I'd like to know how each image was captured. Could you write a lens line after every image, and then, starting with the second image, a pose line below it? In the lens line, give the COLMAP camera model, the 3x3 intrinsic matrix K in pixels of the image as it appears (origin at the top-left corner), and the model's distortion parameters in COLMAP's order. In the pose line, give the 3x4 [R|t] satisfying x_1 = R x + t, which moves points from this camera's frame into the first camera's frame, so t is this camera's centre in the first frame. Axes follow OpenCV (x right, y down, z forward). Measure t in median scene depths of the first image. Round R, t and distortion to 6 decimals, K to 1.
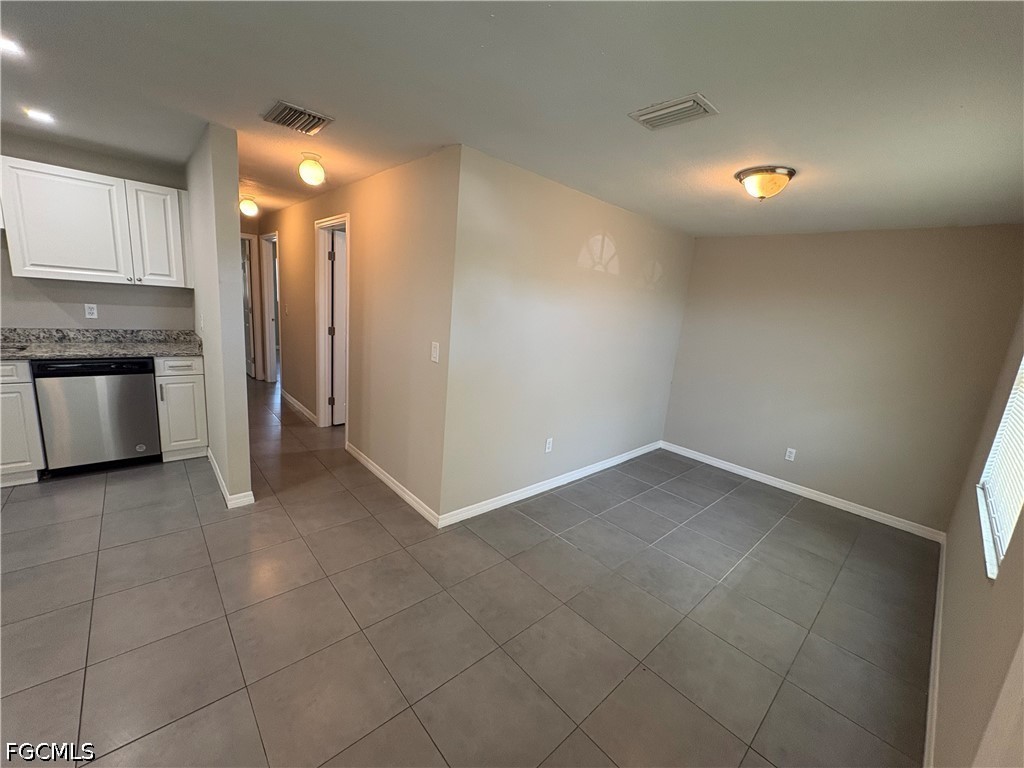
lens RADIAL K [[407.9, 0, 512.7], [0, 407.9, 385.3], [0, 0, 1]] dist [0.000668, -0.000912]
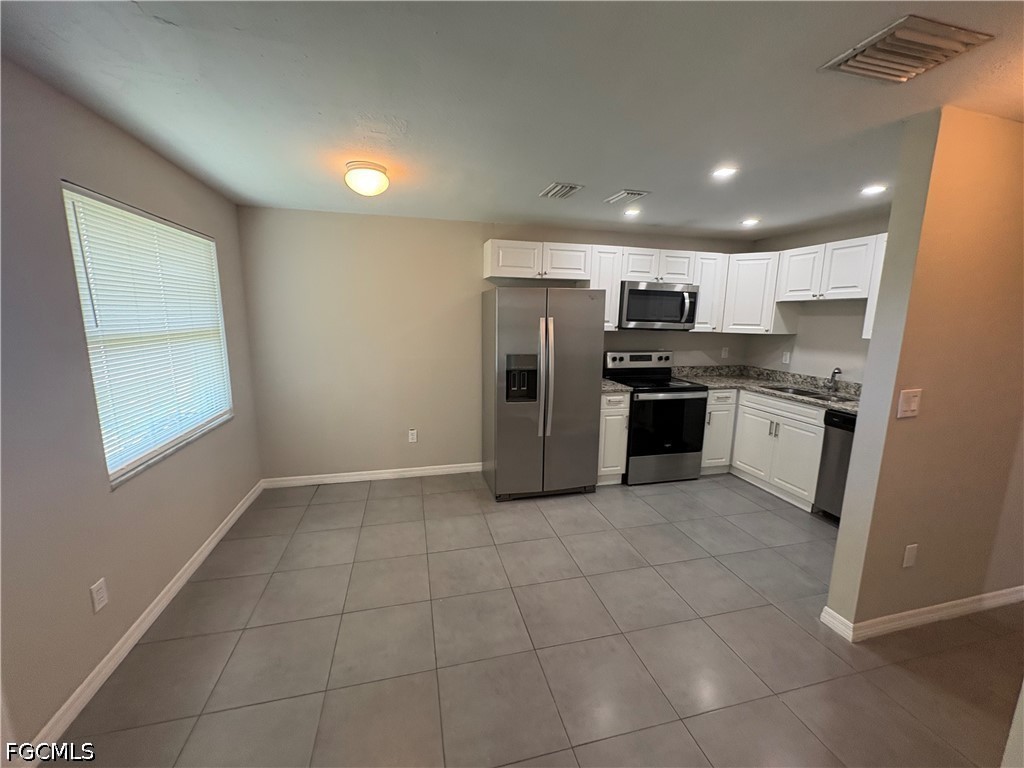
lens RADIAL K [[407.9, 0, 511.4], [0, 407.9, 384.4], [0, 0, 1]] dist [0.000668, -0.000912]
pose [[-0.473744, 0.052781, -0.879080, 0.198902], [-0.233520, 0.954941, 0.183183, -0.107541], [0.849138, 0.292065, -0.440072, 0.603825]]
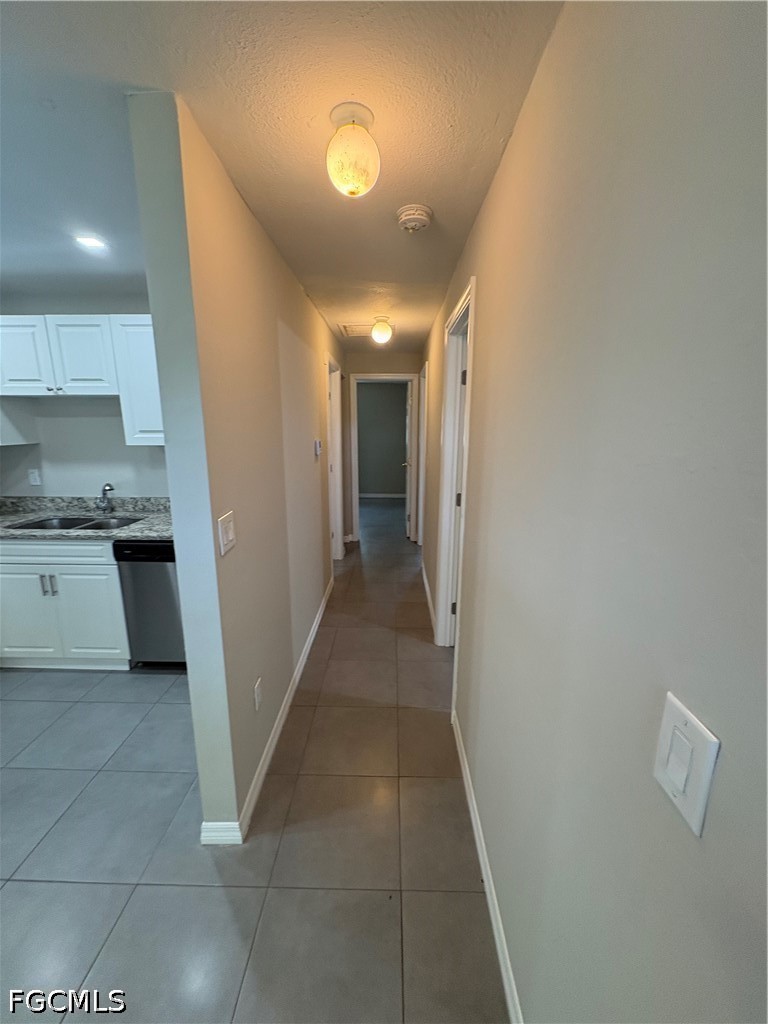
lens RADIAL K [[407.9, 0, 381.9], [0, 407.9, 511.1], [0, 0, 1]] dist [0.000668, -0.000912]
pose [[0.718811, 0.062701, -0.692372, -0.136792], [-0.081824, 0.996633, 0.005306, -0.146308], [0.690373, 0.052839, 0.721521, 0.630061]]
